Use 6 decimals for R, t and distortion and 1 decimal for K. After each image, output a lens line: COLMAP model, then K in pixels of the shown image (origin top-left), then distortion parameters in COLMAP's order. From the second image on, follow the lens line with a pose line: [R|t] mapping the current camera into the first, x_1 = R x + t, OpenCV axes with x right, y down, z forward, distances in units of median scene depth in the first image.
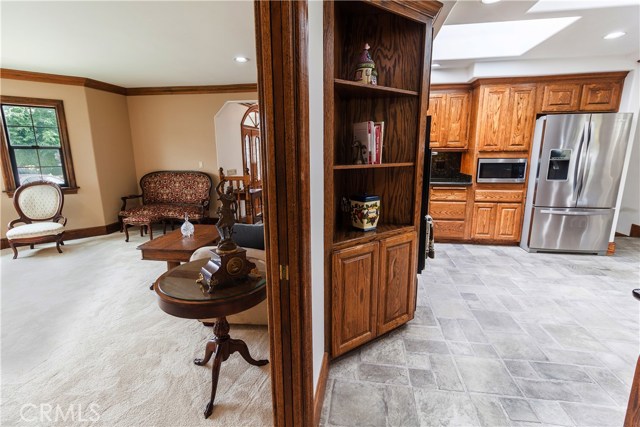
lens RADIAL K [[297.5, 0, 318.6], [0, 297.5, 211.7], [0, 0, 1]] dist [0.002558, 0.000272]
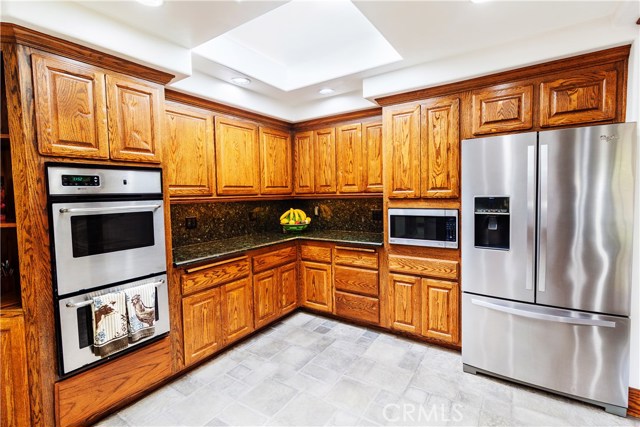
lens RADIAL K [[297.5, 0, 322.1], [0, 297.5, 210.6], [0, 0, 1]] dist [0.002558, 0.000272]
pose [[0.908665, 0.011670, -0.417363, 0.687153], [-0.067723, 0.990492, -0.119748, -0.082173], [0.411997, 0.137076, 0.900815, 0.322250]]
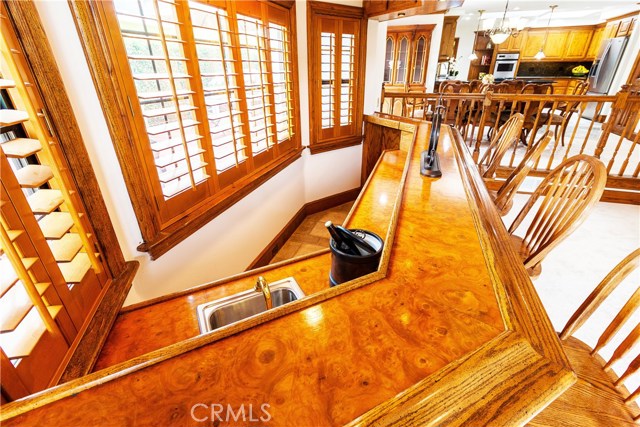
lens RADIAL K [[297.5, 0, 321.2], [0, 297.5, 214.7], [0, 0, 1]] dist [0.002558, 0.000272]
pose [[-0.164455, 0.439160, -0.883229, 3.070706], [-0.188364, 0.864960, 0.465149, 0.103723], [0.968232, 0.242864, -0.059525, -0.387202]]
